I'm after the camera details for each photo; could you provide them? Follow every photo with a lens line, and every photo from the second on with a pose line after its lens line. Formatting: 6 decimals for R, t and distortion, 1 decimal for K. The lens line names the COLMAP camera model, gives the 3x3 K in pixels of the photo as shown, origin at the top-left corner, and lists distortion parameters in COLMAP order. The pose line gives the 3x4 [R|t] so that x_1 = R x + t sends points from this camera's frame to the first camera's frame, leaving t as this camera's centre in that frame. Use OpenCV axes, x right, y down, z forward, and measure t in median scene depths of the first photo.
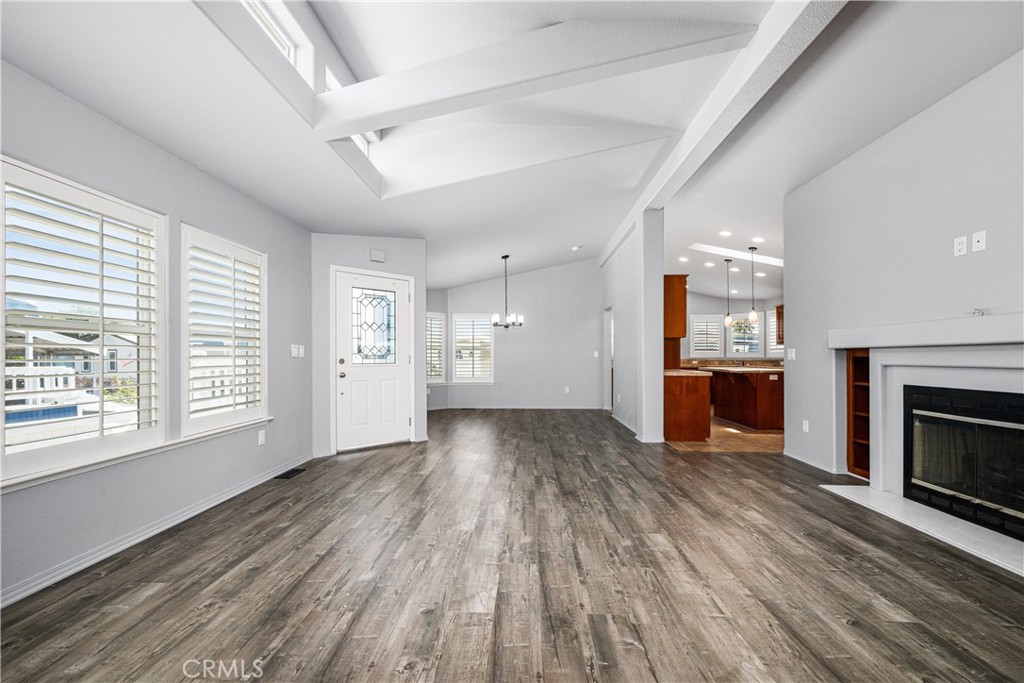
lens RADIAL K [[410.5, 0, 512.6], [0, 410.5, 359.5], [0, 0, 1]] dist [-0.000328, 0.000159]
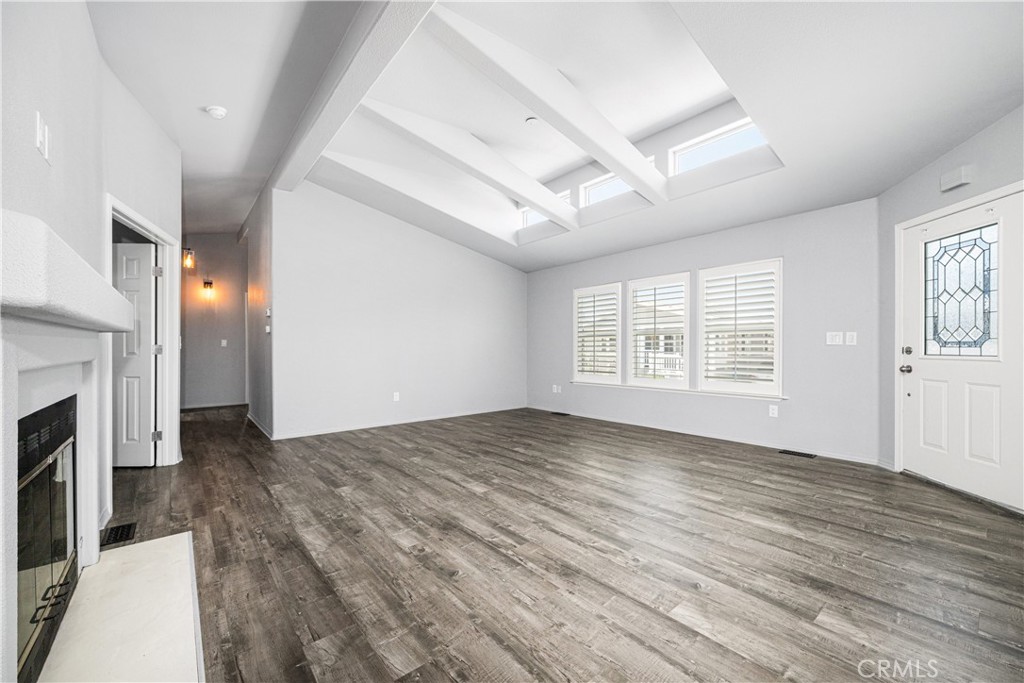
lens RADIAL K [[403.7, 0, 512.0], [0, 403.7, 341.5], [0, 0, 1]] dist [0.000858, 0.000175]
pose [[-0.745503, -0.003733, -0.666492, 0.928787], [-0.000996, 0.999989, -0.004487, -0.011610], [0.666501, -0.002682, -0.745499, 1.666696]]
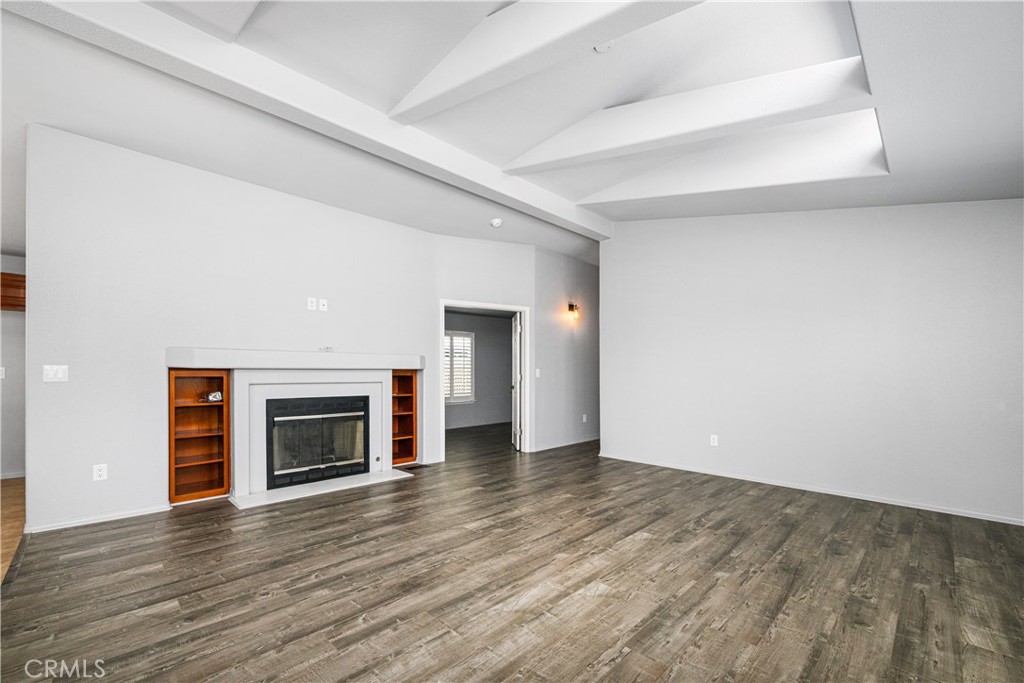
lens RADIAL K [[421.6, 0, 522.5], [0, 421.6, 366.9], [0, 0, 1]] dist [0.000271, -0.000188]
pose [[-0.740537, 0.011988, 0.671909, -0.504050], [0.003928, 0.999901, -0.013510, -0.016170], [-0.672004, -0.007366, -0.740511, 1.531435]]
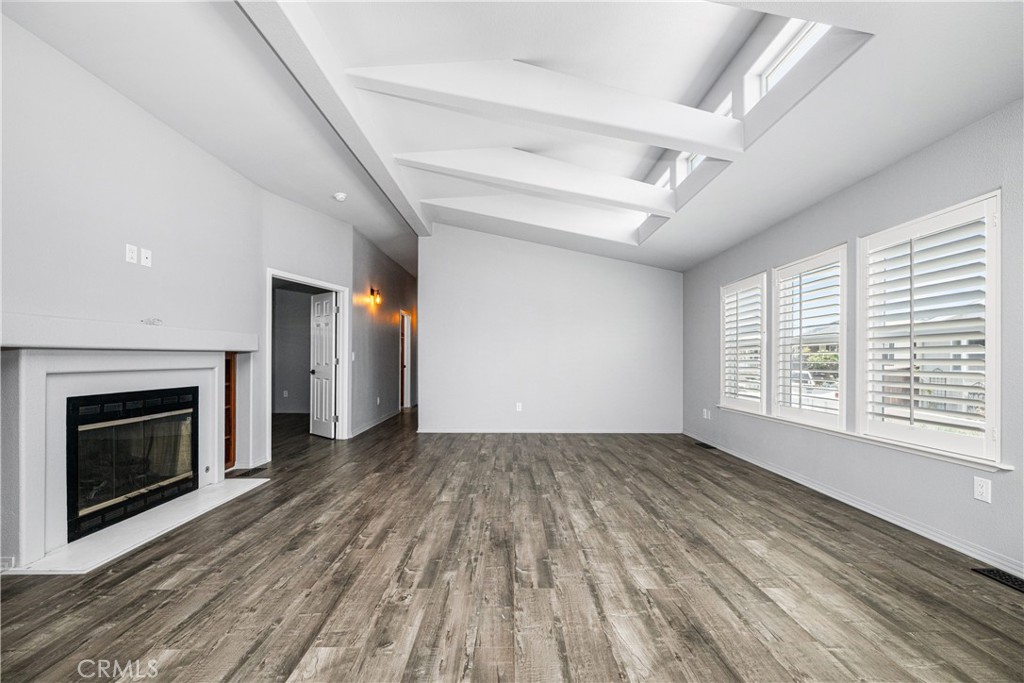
lens RADIAL K [[407.3, 0, 512.1], [0, 407.3, 351.8], [0, 0, 1]] dist [0.000213, -0.000003]
pose [[-0.999217, -0.000522, -0.039570, 0.162703], [-0.000147, 0.999955, -0.009491, -0.018060], [0.039573, -0.009478, -0.999172, 1.934461]]
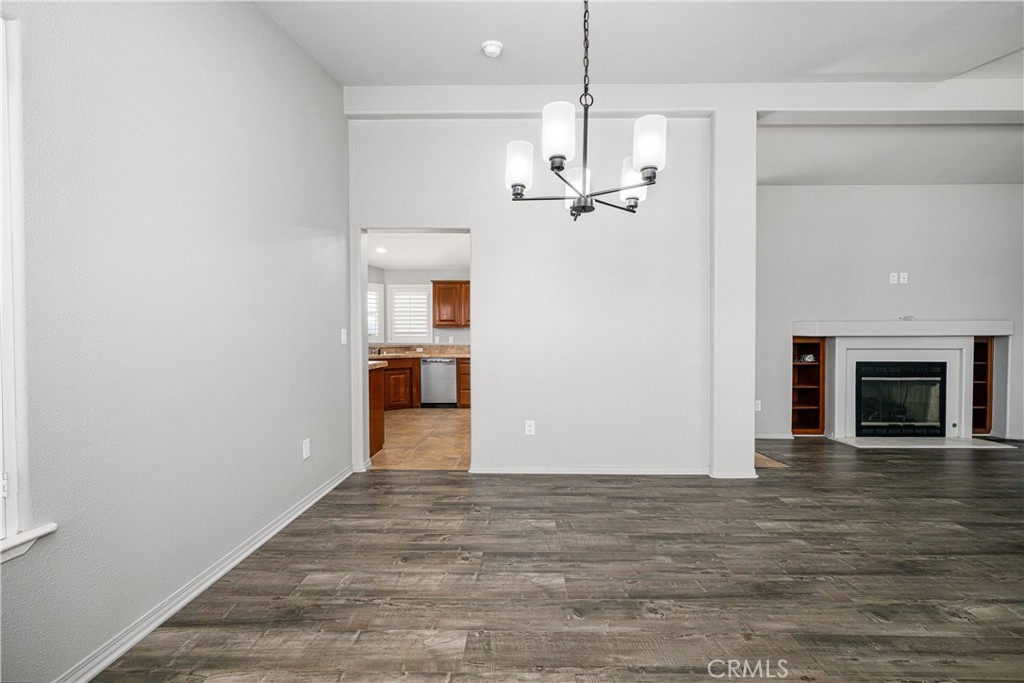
lens RADIAL K [[407.3, 0, 512.1], [0, 407.3, 351.8], [0, 0, 1]] dist [0.000213, -0.000003]
pose [[-0.018752, -0.027378, 0.999449, -0.539447], [0.005769, 0.999605, 0.027491, -0.024263], [-0.999808, 0.006281, -0.018587, 2.453146]]
